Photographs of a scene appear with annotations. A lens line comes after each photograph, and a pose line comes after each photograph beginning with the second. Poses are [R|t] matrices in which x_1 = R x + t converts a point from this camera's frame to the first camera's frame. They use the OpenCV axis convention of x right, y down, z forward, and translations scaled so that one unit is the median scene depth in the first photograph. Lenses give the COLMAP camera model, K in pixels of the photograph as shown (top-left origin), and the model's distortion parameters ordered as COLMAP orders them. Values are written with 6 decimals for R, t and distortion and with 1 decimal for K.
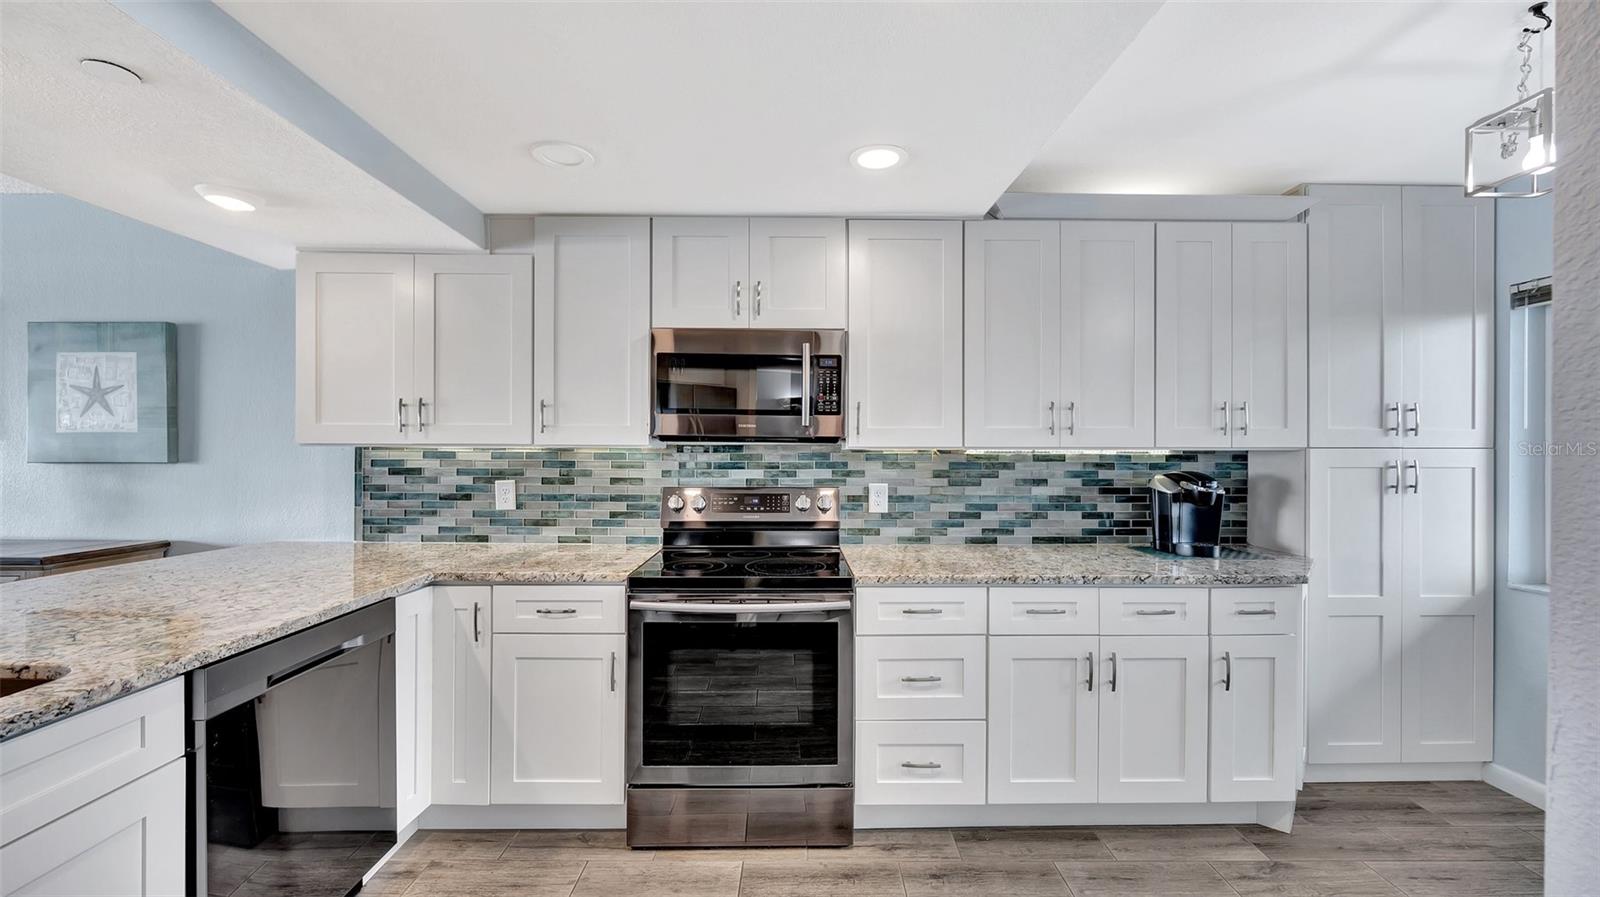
lens RADIAL K [[626.1, 0, 799.7], [0, 626.1, 468.9], [0, 0, 1]] dist [-0.000209, -0.000062]
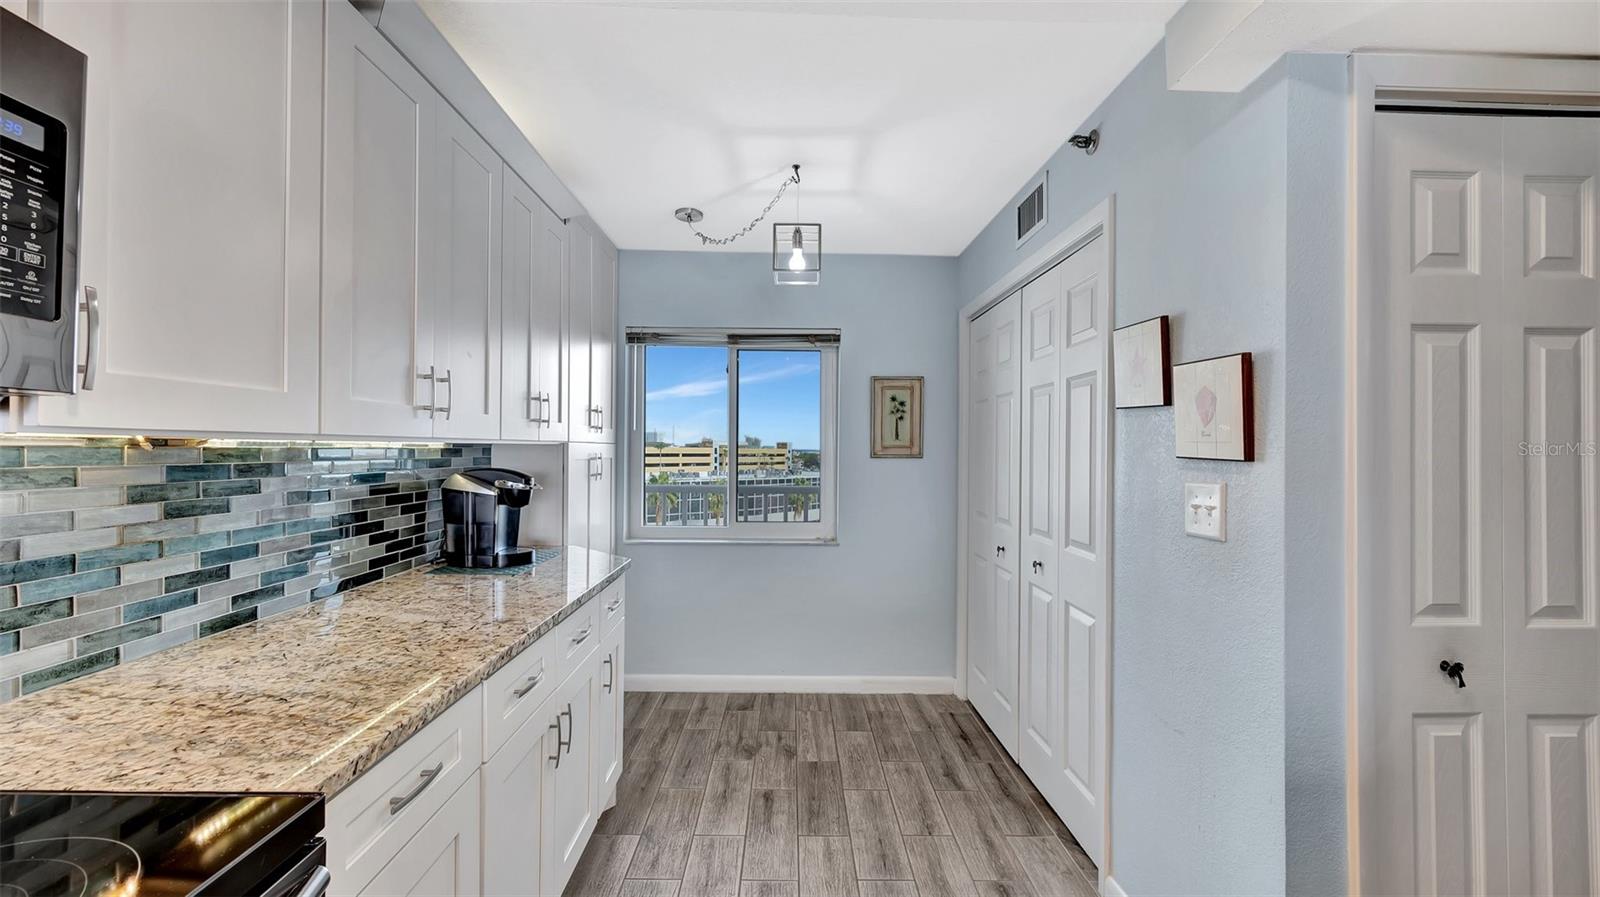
lens RADIAL K [[612.3, 0, 807.6], [0, 612.3, 448.4], [0, 0, 1]] dist [-0.000547, -0.000112]
pose [[-0.026562, -0.001389, 0.999646, -0.209544], [0.024597, 0.999695, 0.002043, -0.012784], [-0.999345, 0.024643, -0.026520, 0.555365]]
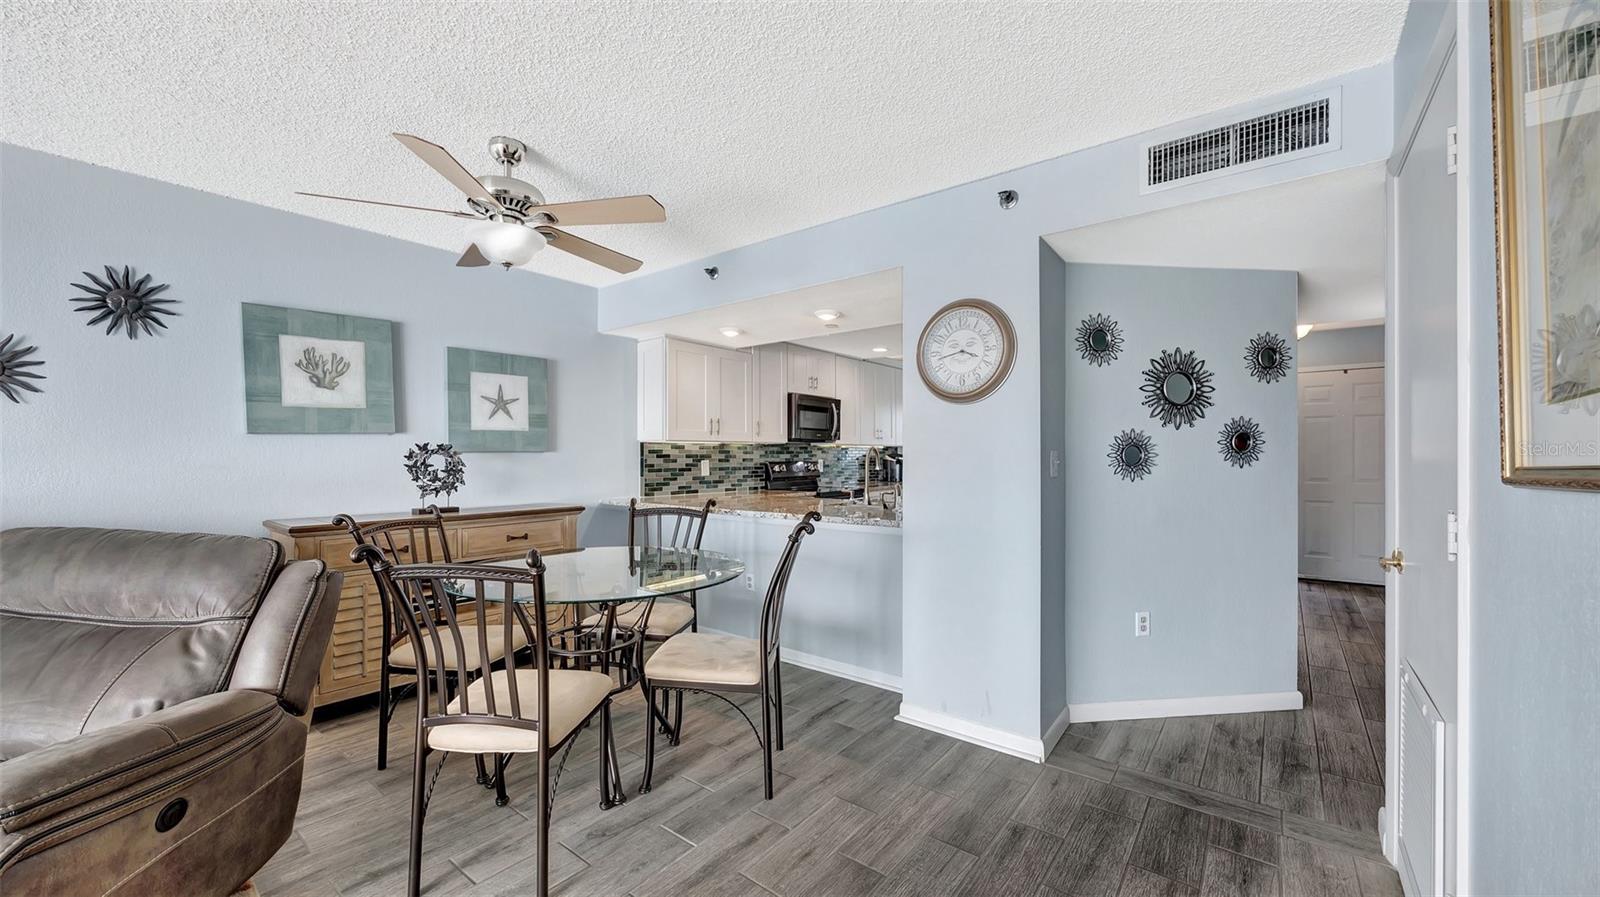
lens RADIAL K [[606.1, 0, 799.7], [0, 606.1, 451.1], [0, 0, 1]] dist [-0.001609, -0.000414]
pose [[0.630195, -0.001881, 0.776435, -1.713981], [0.027236, 0.999435, -0.019685, 0.033819], [-0.775959, 0.033553, 0.629890, -0.392388]]
